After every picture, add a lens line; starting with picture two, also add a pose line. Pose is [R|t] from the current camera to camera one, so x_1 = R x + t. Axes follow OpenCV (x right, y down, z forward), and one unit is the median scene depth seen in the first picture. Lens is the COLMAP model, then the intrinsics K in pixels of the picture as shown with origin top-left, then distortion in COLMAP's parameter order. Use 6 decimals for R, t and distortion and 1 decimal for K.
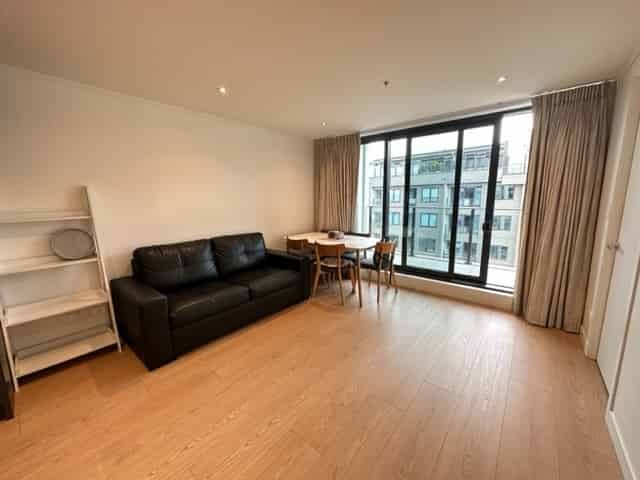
lens RADIAL K [[253.7, 0, 320.0], [0, 253.7, 240.0], [0, 0, 1]] dist [0.000091, 0.000117]
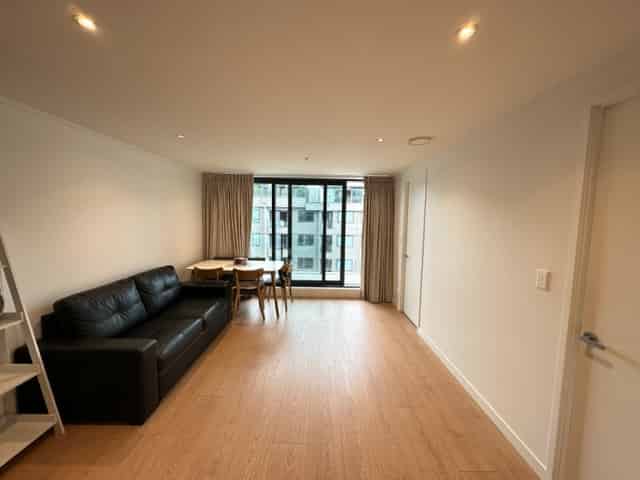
lens RADIAL K [[253.7, 0, 320.0], [0, 253.7, 240.0], [0, 0, 1]] dist [0.000091, 0.000117]
pose [[0.764037, -0.032336, 0.644361, -0.456570], [0.078781, 0.995945, -0.043434, -0.042796], [-0.640344, 0.083949, 0.763487, -0.118167]]
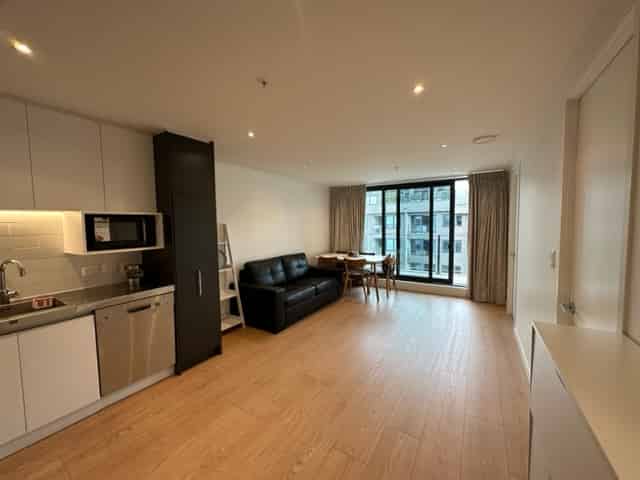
lens RADIAL K [[256.2, 0, 322.6], [0, 256.2, 241.0], [0, 0, 1]] dist [0.000559, 0.000302]
pose [[0.988925, -0.008686, 0.148165, -0.372092], [0.023206, 0.995057, -0.096554, 0.047962], [-0.146594, 0.098923, 0.984238, -0.469287]]
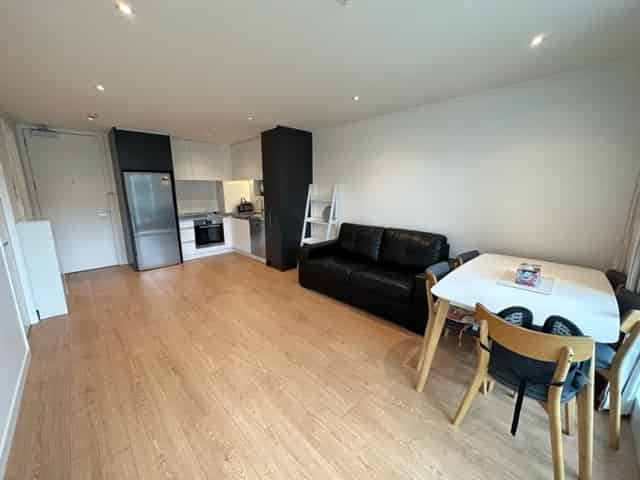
lens RADIAL K [[242.1, 0, 320.0], [0, 242.1, 240.0], [0, 0, 1]] dist [-0.011505, 0.000016]
pose [[-0.085333, 0.211195, -0.973712, 0.604388], [-0.168155, 0.960205, 0.223002, -0.135758], [0.982060, 0.182764, -0.046424, 0.725950]]
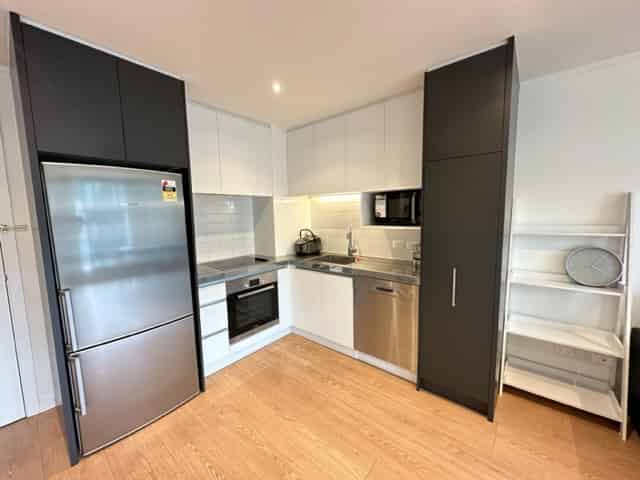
lens RADIAL K [[256.2, 0, 322.6], [0, 256.2, 241.0], [0, 0, 1]] dist [0.000559, 0.000302]
pose [[0.007063, 0.120687, -0.992665, -0.126778], [-0.148163, 0.981860, 0.118319, -0.022525], [0.988938, 0.146241, 0.024816, 0.087334]]
